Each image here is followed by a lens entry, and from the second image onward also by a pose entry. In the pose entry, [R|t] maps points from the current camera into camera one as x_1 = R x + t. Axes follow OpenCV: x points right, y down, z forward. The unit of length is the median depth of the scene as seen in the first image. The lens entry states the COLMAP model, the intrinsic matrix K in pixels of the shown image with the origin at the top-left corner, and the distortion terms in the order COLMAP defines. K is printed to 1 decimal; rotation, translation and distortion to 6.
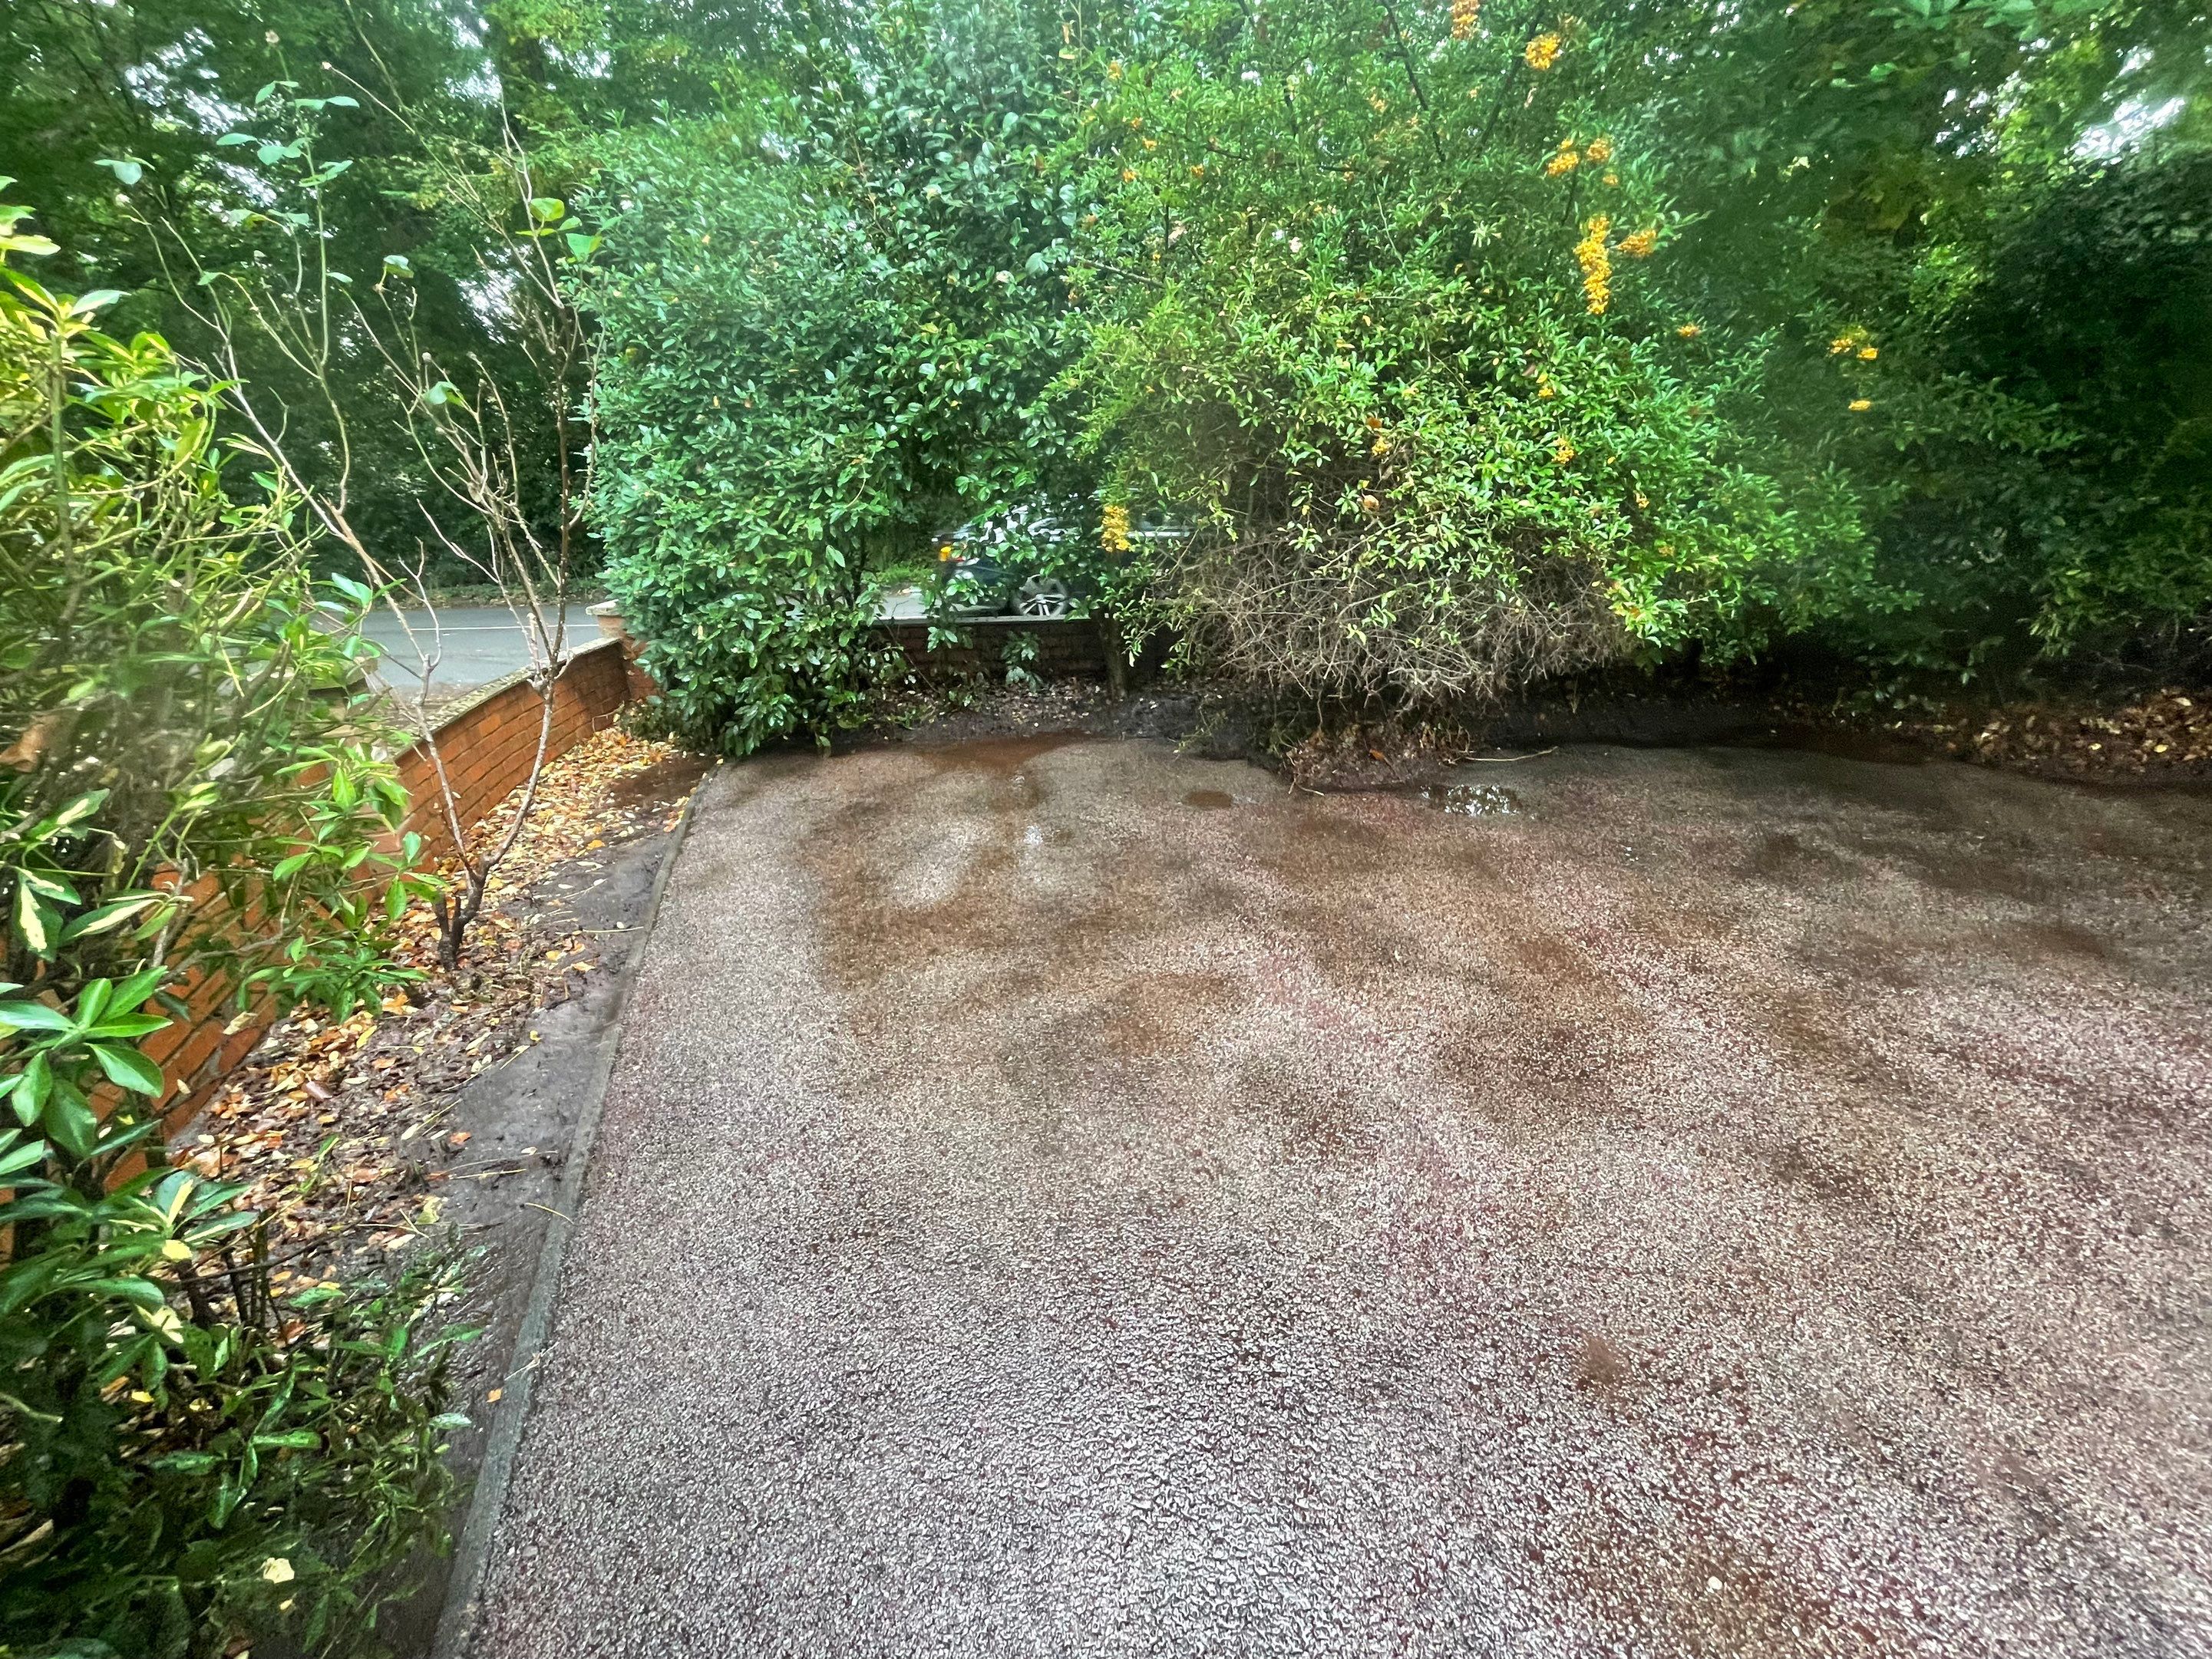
lens RADIAL K [[882.2, 0, 1097.5], [0, 882.2, 826.0], [0, 0, 1]] dist [0.001516, 0.000145]
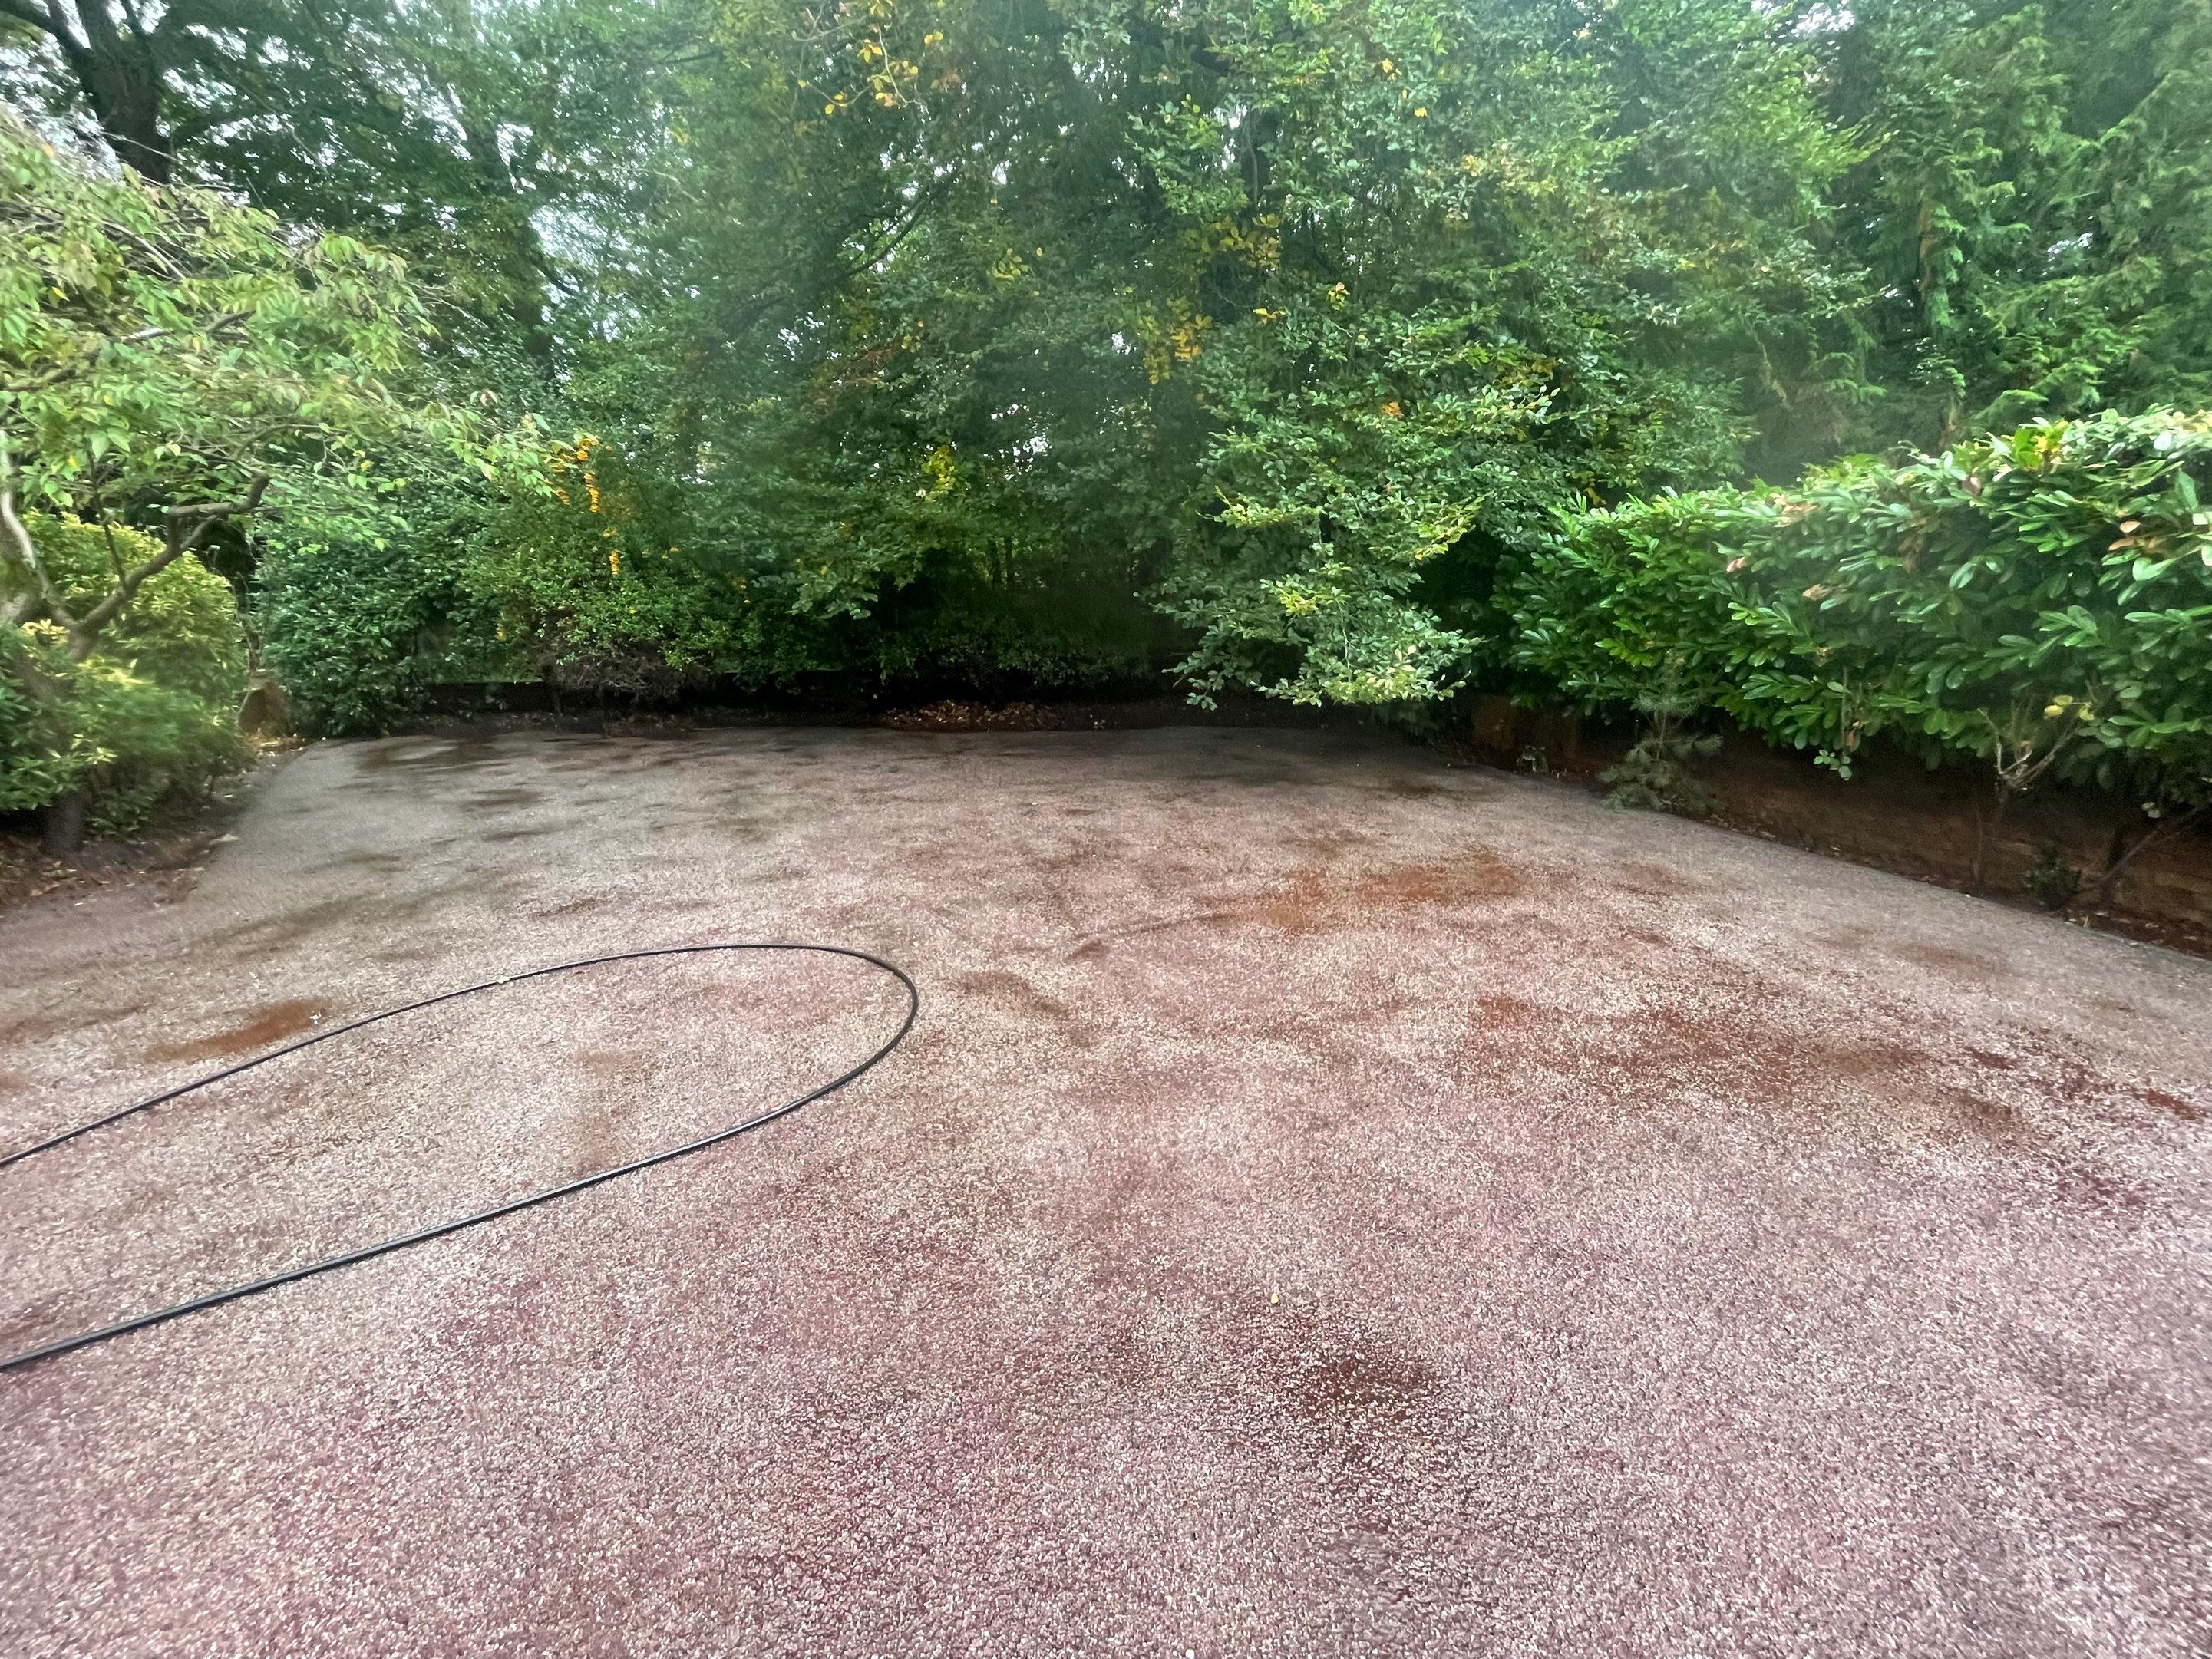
lens RADIAL K [[882.2, 0, 1112.3], [0, 882.2, 836.9], [0, 0, 1]] dist [0.001516, 0.000145]
pose [[0.958907, -0.028849, 0.282249, 0.877610], [0.068667, 0.988839, -0.132217, 0.649257], [-0.275284, 0.146165, 0.950186, -1.688197]]
